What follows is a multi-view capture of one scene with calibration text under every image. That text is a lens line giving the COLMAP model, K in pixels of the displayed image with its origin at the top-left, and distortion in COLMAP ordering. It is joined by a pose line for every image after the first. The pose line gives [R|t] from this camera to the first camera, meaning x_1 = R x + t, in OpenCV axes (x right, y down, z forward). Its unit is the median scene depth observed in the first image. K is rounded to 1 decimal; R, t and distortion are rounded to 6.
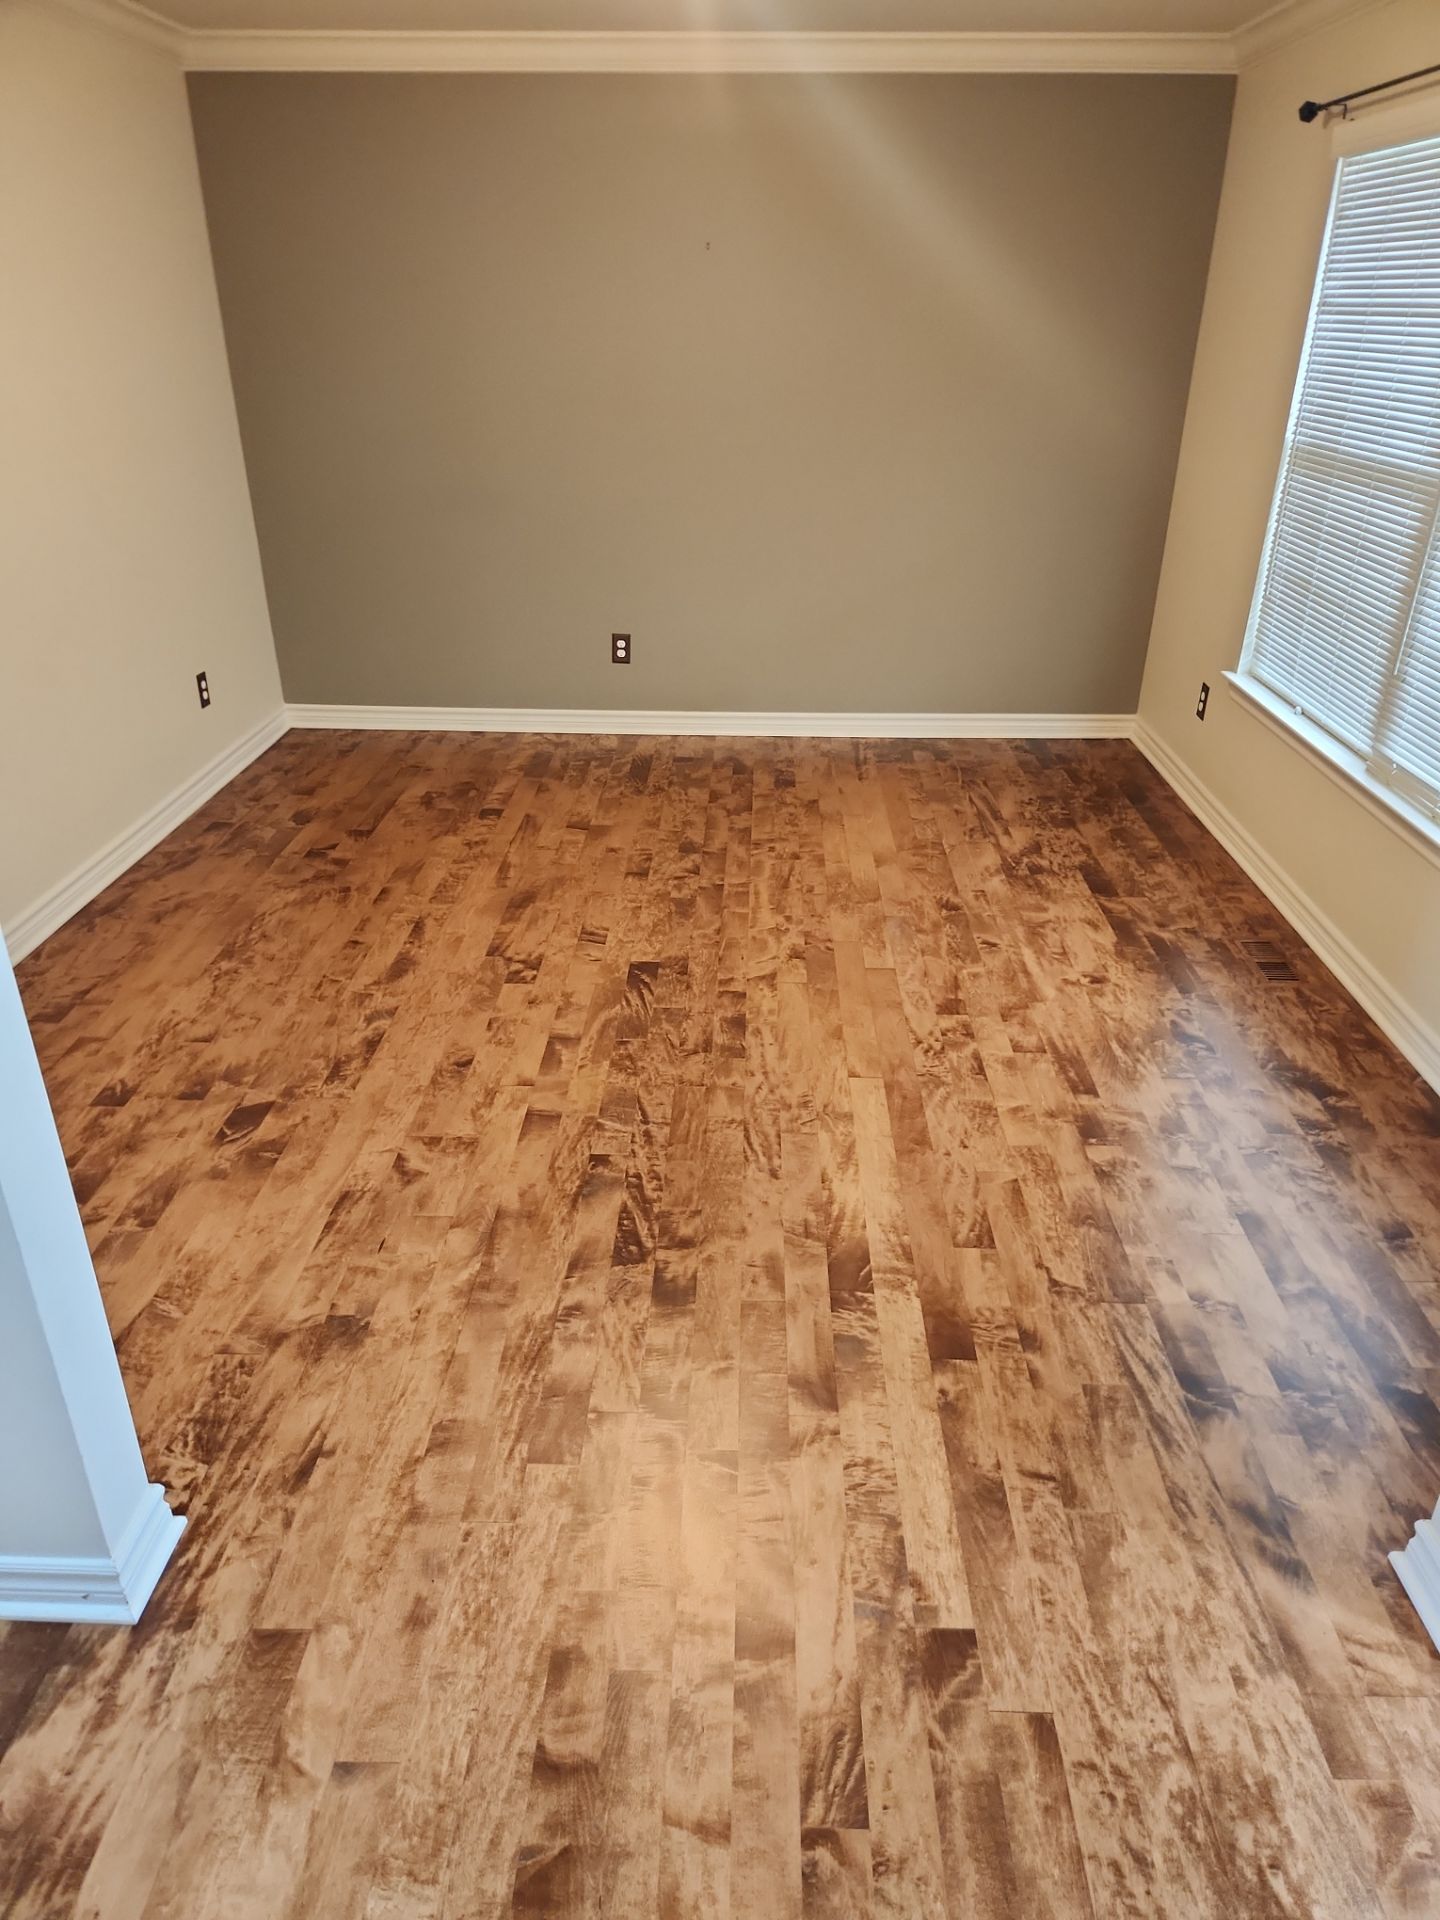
lens RADIAL K [[1295.4, 0, 726.4], [0, 1295.4, 961.7], [0, 0, 1]] dist [0.074584, -0.071992]
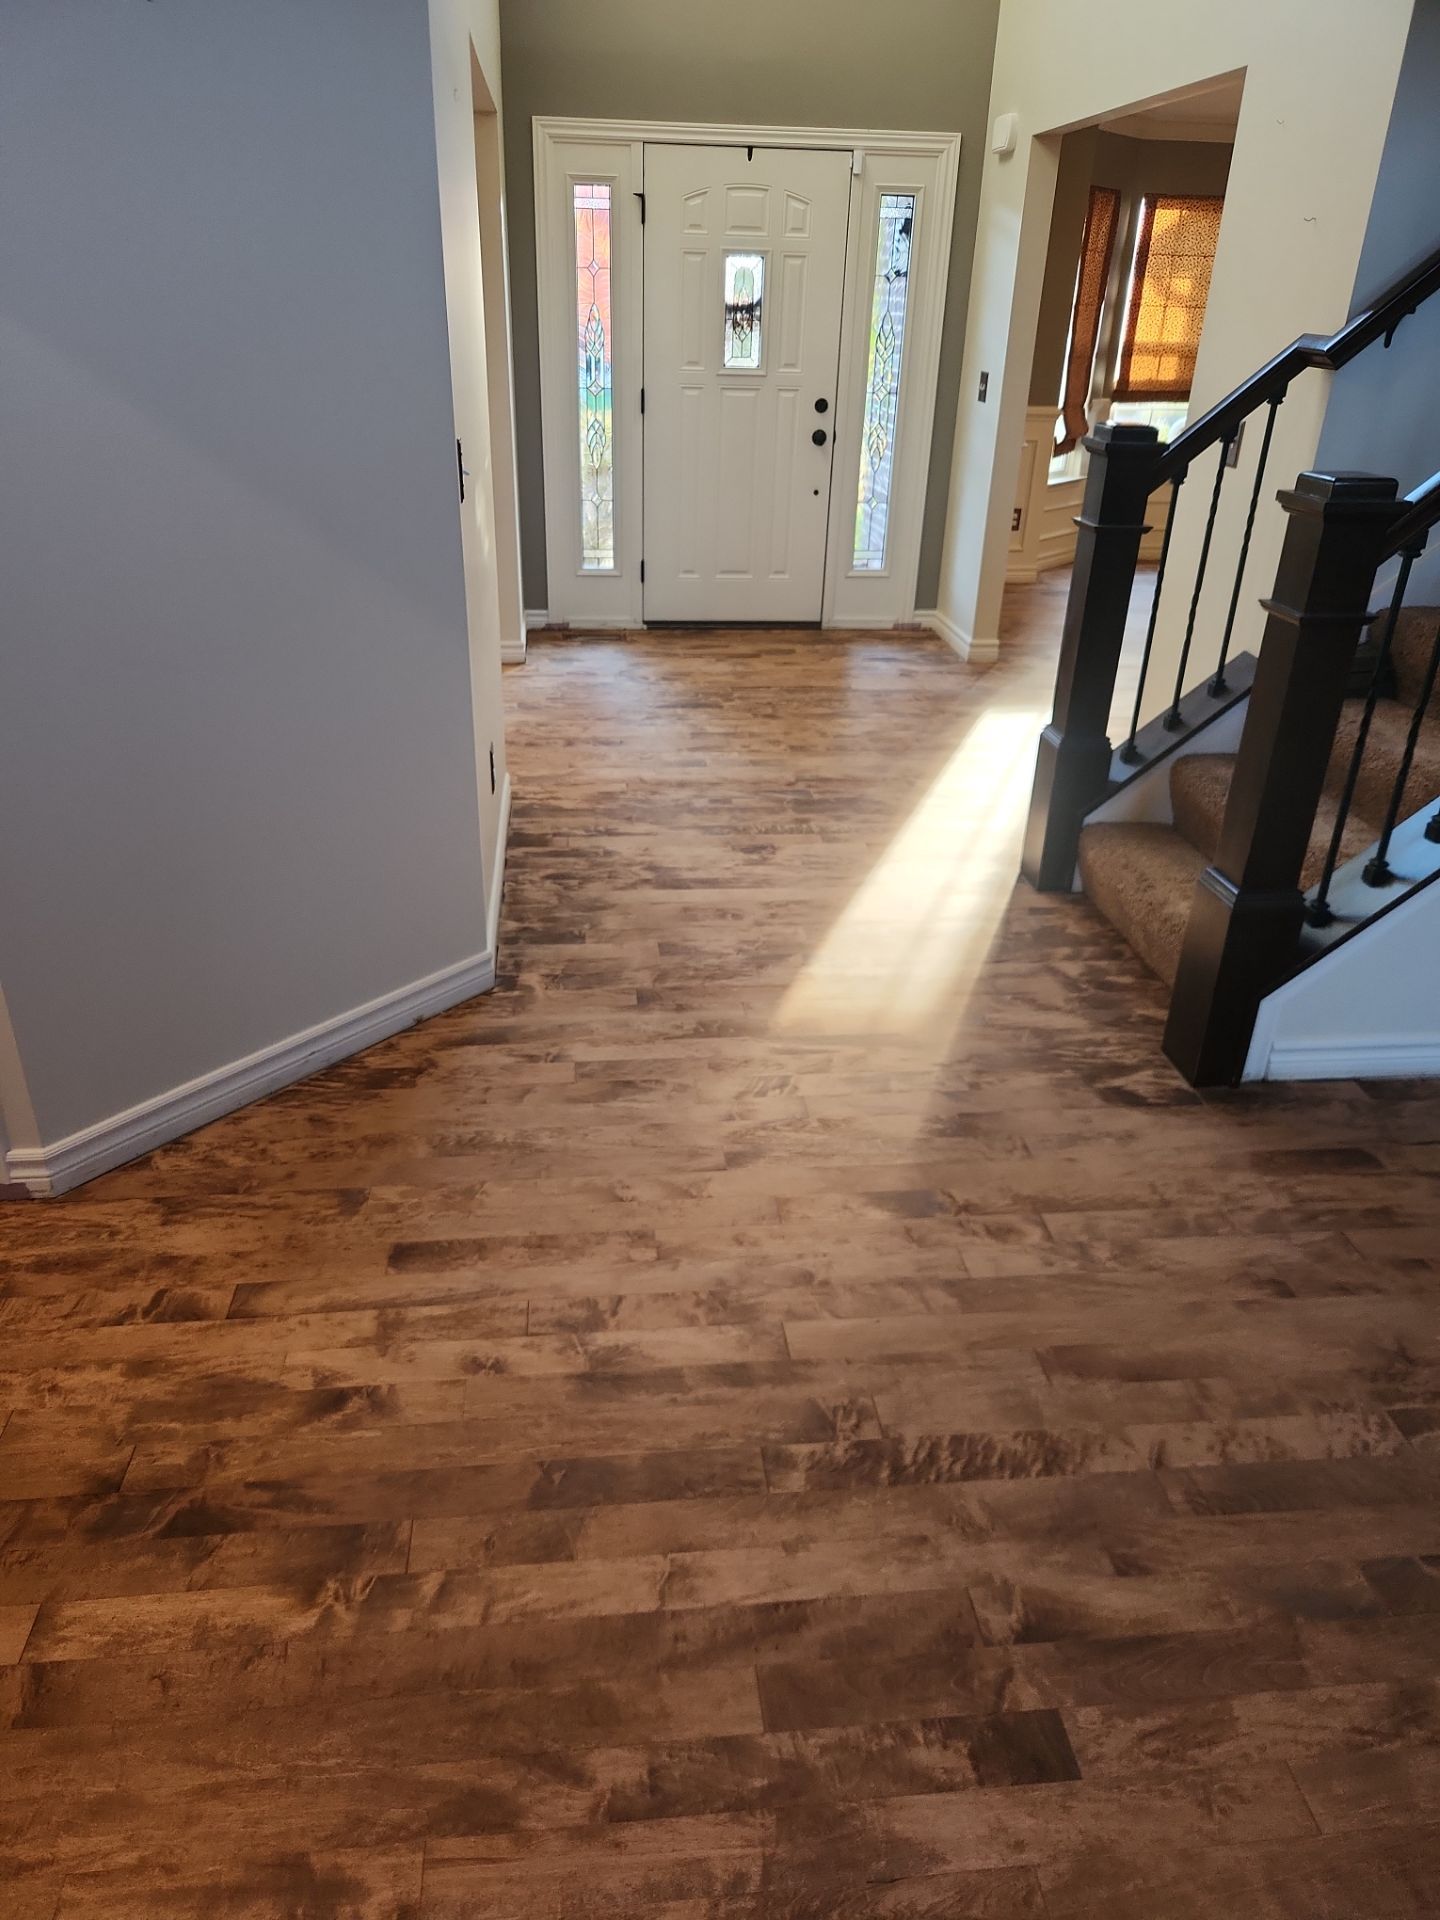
lens RADIAL K [[1279.8, 0, 706.2], [0, 1279.8, 955.4], [0, 0, 1]] dist [0.069048, -0.064121]
pose [[-0.126018, -0.458059, 0.879944, -1.764233], [0.421622, 0.778186, 0.465470, -0.146666], [-0.897973, 0.429661, 0.095062, 0.381486]]
